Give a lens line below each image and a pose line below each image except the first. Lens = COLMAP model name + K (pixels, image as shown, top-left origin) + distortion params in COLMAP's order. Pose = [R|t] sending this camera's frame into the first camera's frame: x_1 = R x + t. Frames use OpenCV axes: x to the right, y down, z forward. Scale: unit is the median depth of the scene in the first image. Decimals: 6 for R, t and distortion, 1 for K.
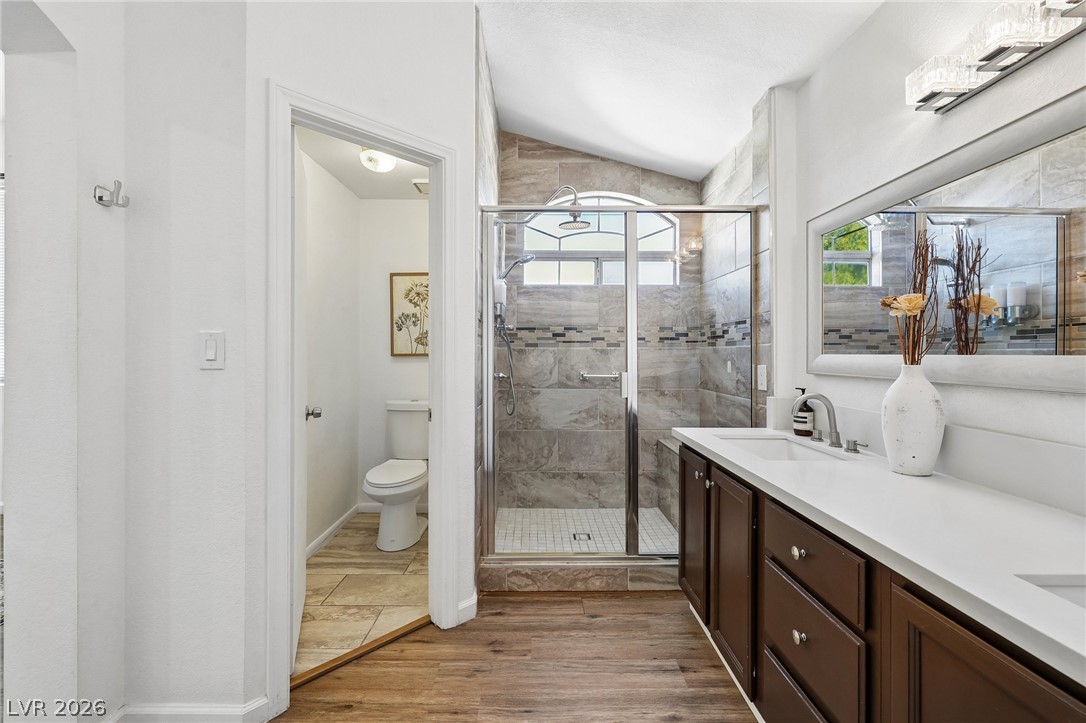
lens RADIAL K [[454.3, 0, 543.4], [0, 454.3, 354.1], [0, 0, 1]] dist [-0.000822, 0.000047]
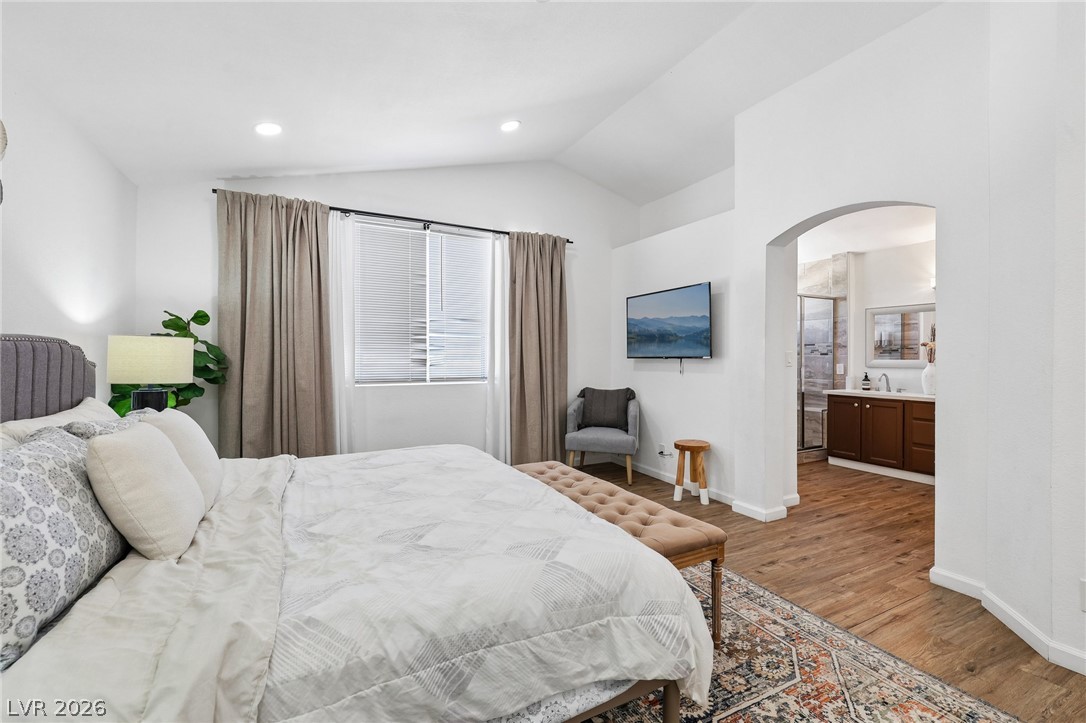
lens RADIAL K [[454.3, 0, 545.2], [0, 454.3, 355.1], [0, 0, 1]] dist [-0.000822, 0.000047]
pose [[0.894489, 0.004362, 0.447069, -1.991923], [-0.002027, 0.999982, -0.005703, -0.005337], [-0.447085, 0.004195, 0.894481, -0.460088]]
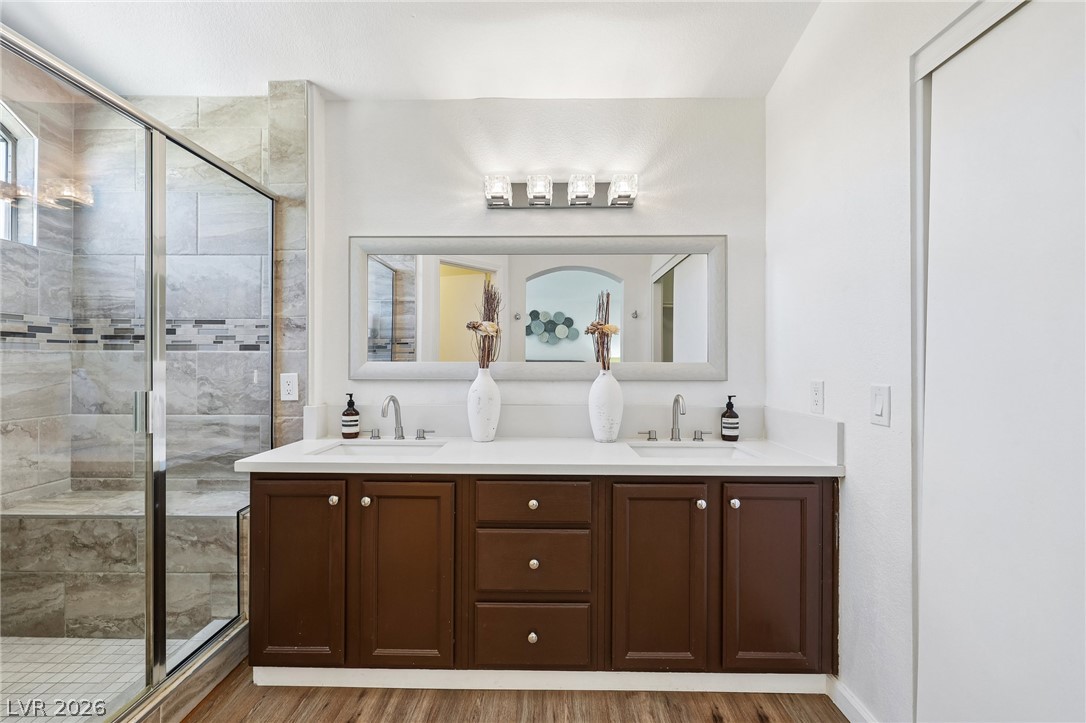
lens RADIAL K [[454.3, 0, 539.2], [0, 454.3, 362.7], [0, 0, 1]] dist [-0.000822, 0.000047]
pose [[0.039703, -0.000659, 0.999211, -0.410680], [-0.000752, 0.999999, 0.000689, 0.001853], [-0.999211, -0.000778, 0.039702, 0.455025]]
